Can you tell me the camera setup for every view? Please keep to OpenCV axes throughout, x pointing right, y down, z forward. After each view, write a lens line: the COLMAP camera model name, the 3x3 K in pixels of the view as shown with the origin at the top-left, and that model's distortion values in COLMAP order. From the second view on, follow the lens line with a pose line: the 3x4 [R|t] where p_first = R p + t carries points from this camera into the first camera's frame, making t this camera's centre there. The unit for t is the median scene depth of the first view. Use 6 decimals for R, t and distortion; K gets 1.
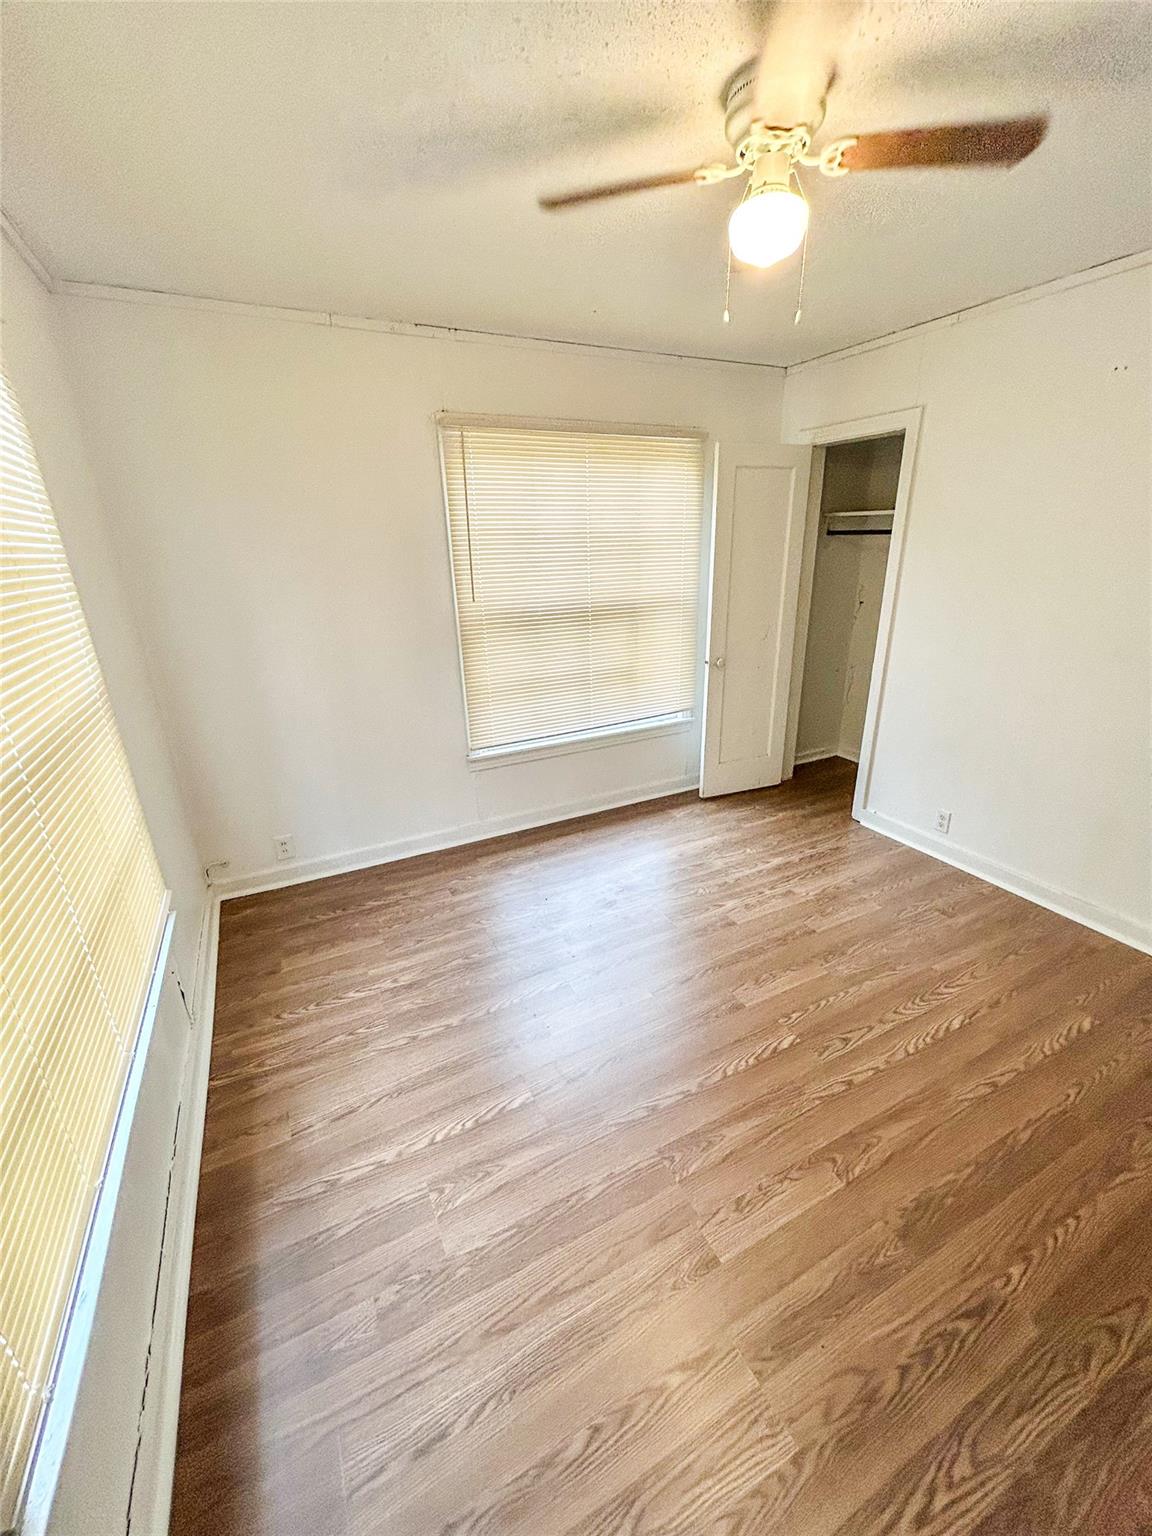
lens RADIAL K [[613.4, 0, 585.7], [0, 613.4, 771.1], [0, 0, 1]] dist [0.001073, 0.000265]
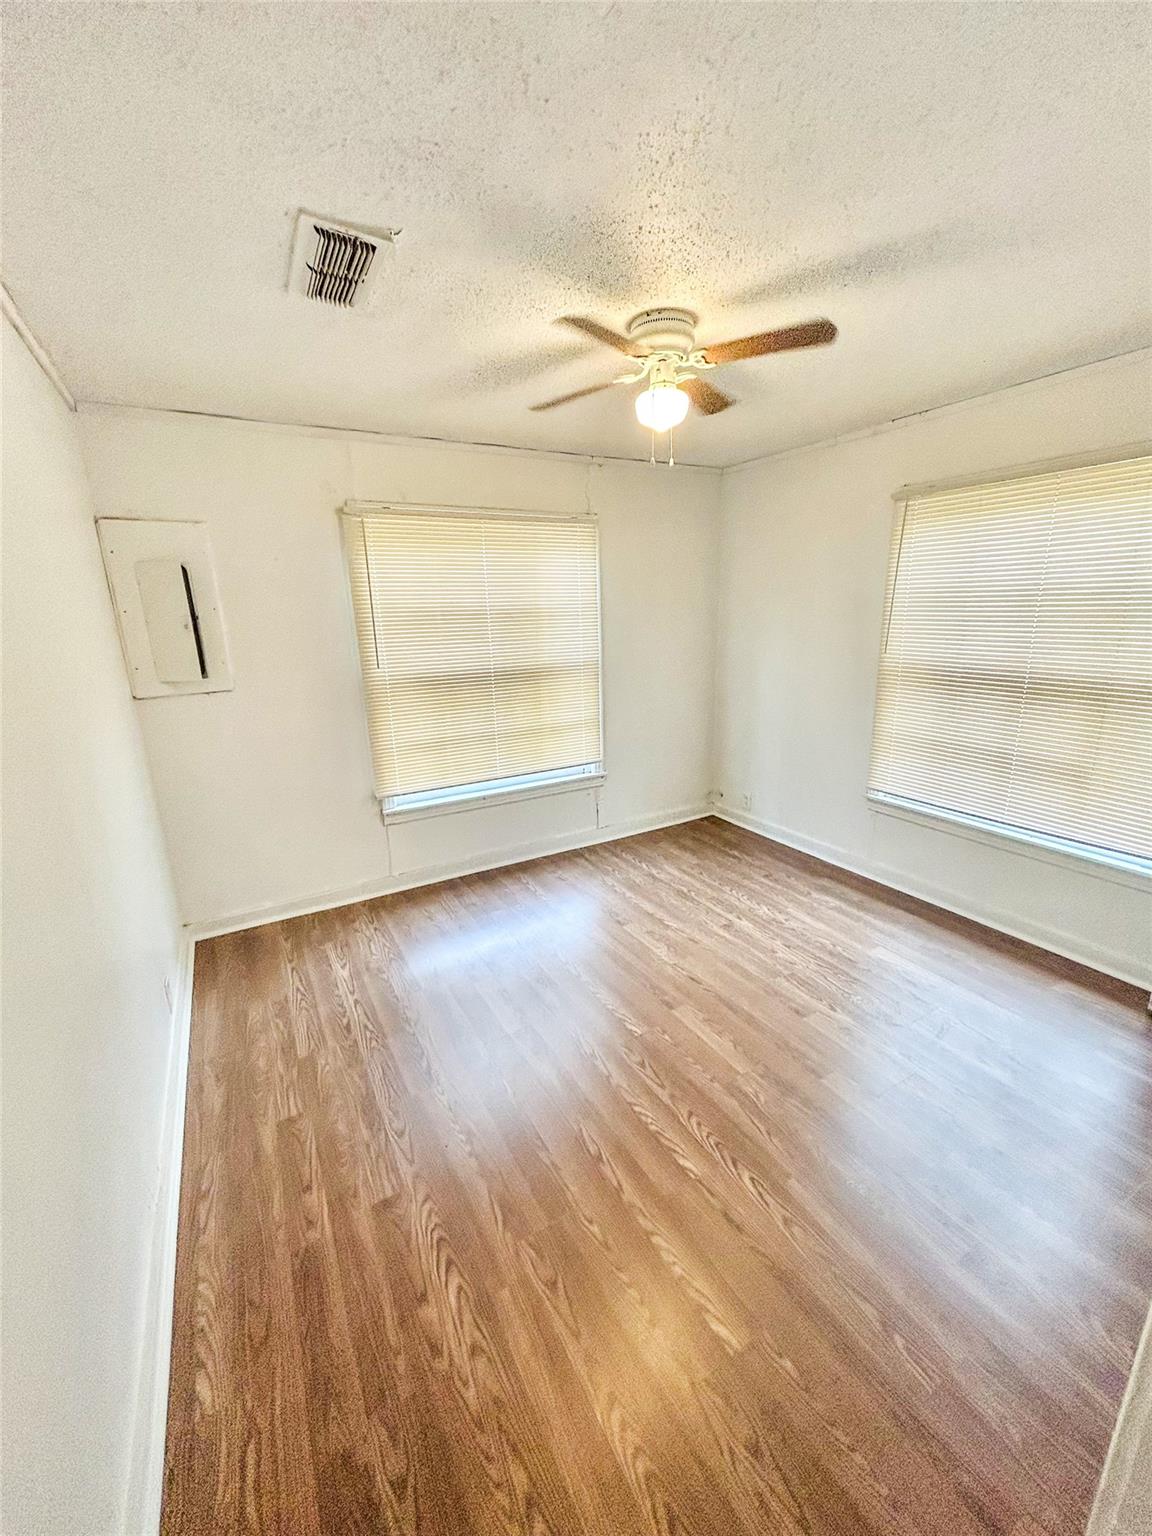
lens RADIAL K [[613.4, 0, 572.2], [0, 613.4, 768.8], [0, 0, 1]] dist [0.001073, 0.000265]
pose [[0.042630, 0.282584, -0.958295, 0.873108], [-0.327380, 0.910162, 0.253827, -0.180571], [0.943931, 0.302906, 0.131312, 0.390825]]
